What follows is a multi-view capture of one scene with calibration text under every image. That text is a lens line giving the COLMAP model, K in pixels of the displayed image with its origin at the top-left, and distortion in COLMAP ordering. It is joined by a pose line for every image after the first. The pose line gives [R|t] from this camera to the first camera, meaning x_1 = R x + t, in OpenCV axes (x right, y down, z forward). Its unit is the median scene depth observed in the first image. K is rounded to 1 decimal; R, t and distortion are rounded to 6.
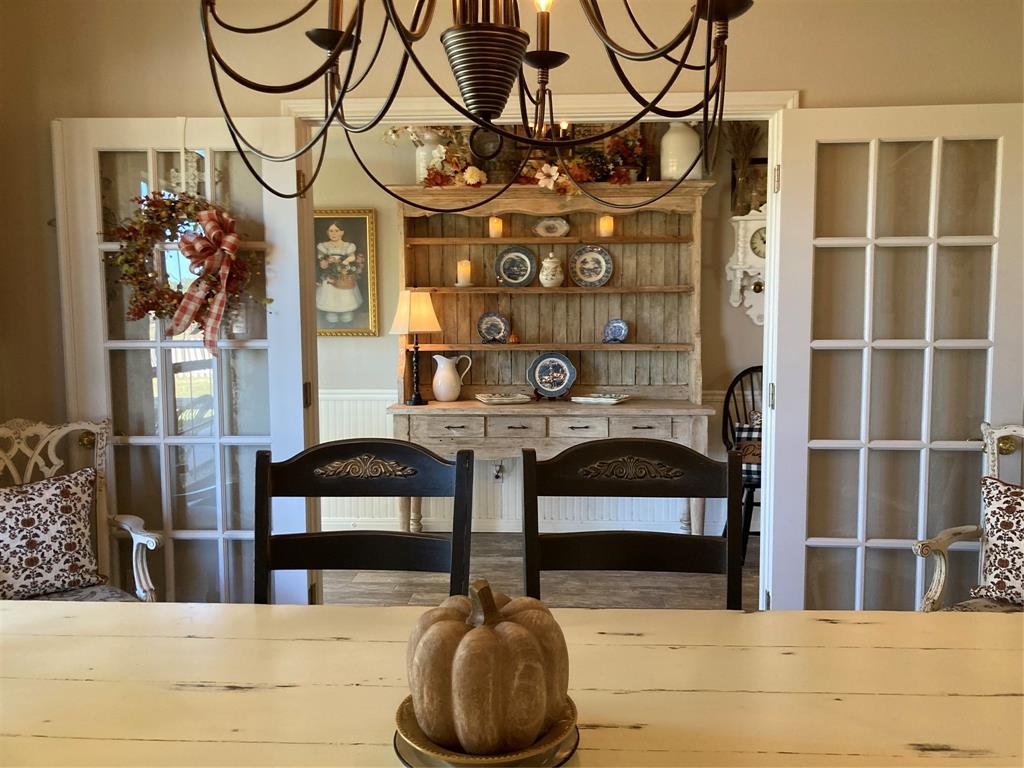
lens RADIAL K [[834.0, 0, 519.7], [0, 834.0, 391.7], [0, 0, 1]] dist [0.065476, -0.034394]
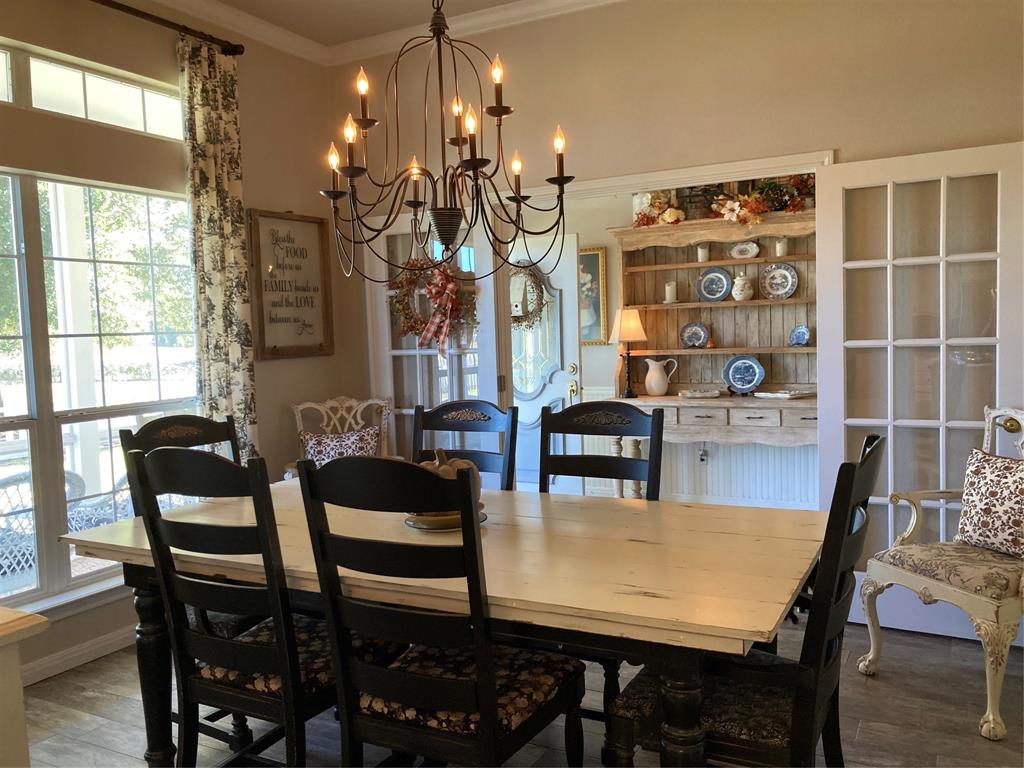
lens RADIAL K [[834.0, 0, 511.6], [0, 834.0, 381.5], [0, 0, 1]] dist [0.065476, -0.034394]
pose [[0.904817, -0.000549, -0.425800, 0.256191], [-0.010236, 0.999682, -0.023041, 0.021519], [0.425678, 0.025206, 0.904524, -0.225735]]
